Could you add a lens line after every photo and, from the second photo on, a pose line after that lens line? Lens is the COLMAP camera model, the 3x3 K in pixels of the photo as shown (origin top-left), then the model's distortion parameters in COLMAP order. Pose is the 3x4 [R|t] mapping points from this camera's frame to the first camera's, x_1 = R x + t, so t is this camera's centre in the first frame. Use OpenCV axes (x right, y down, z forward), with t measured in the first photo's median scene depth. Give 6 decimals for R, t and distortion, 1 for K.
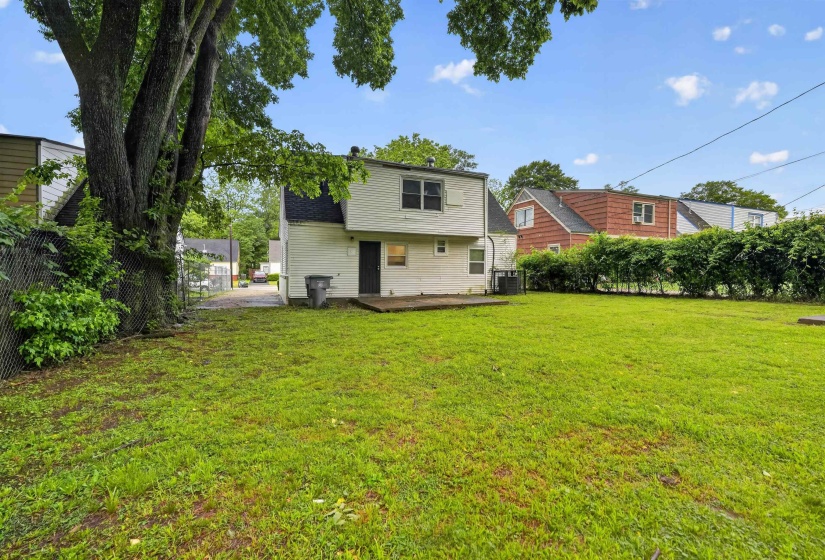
lens RADIAL K [[365.7, 0, 411.1], [0, 365.7, 277.9], [0, 0, 1]] dist [-0.018813, 0.002053]
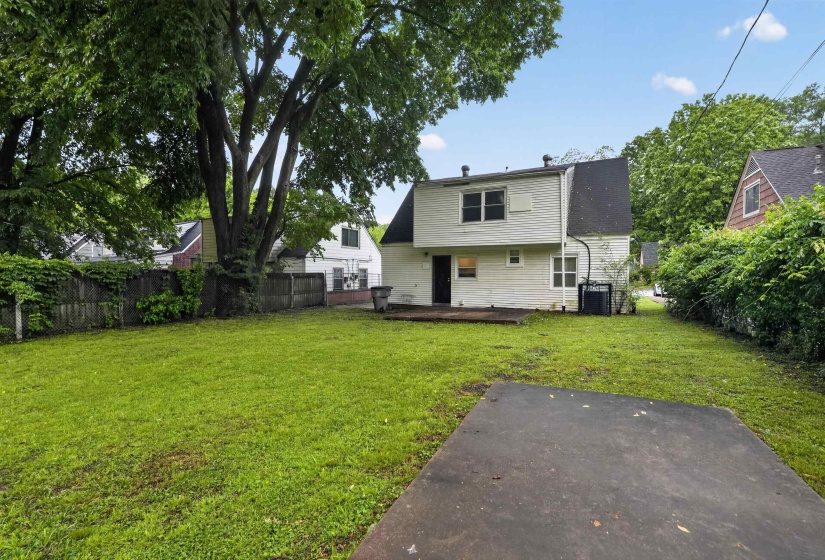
lens RADIAL K [[365.7, 0, 412.3], [0, 365.7, 282.0], [0, 0, 1]] dist [-0.018813, 0.002053]
pose [[0.652156, 0.013208, -0.757969, 0.620178], [-0.011700, 0.999904, 0.007357, -0.026018], [0.757994, 0.004070, 0.652249, 0.201136]]
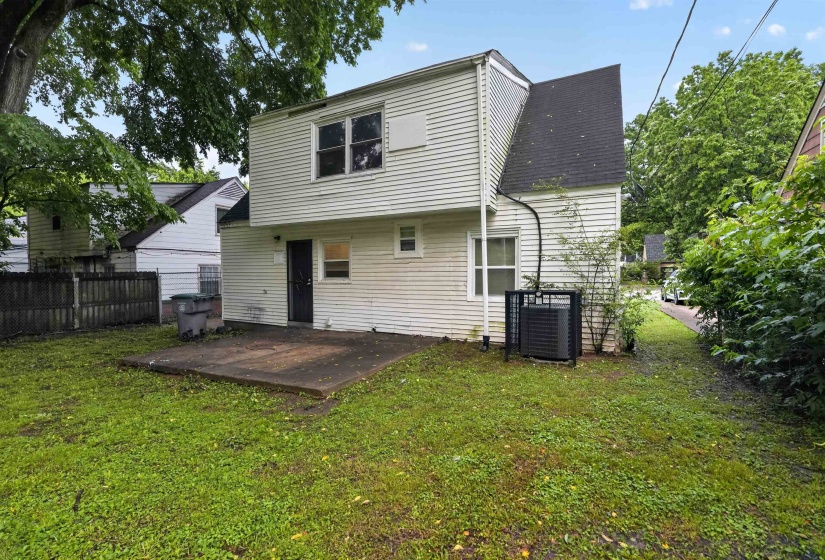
lens RADIAL K [[365.7, 0, 412.3], [0, 365.7, 281.3], [0, 0, 1]] dist [-0.018813, 0.002053]
pose [[0.647727, 0.009766, -0.761810, 0.469112], [-0.004612, 0.999950, 0.008897, -0.032852], [0.761859, -0.002249, 0.647739, 0.687401]]
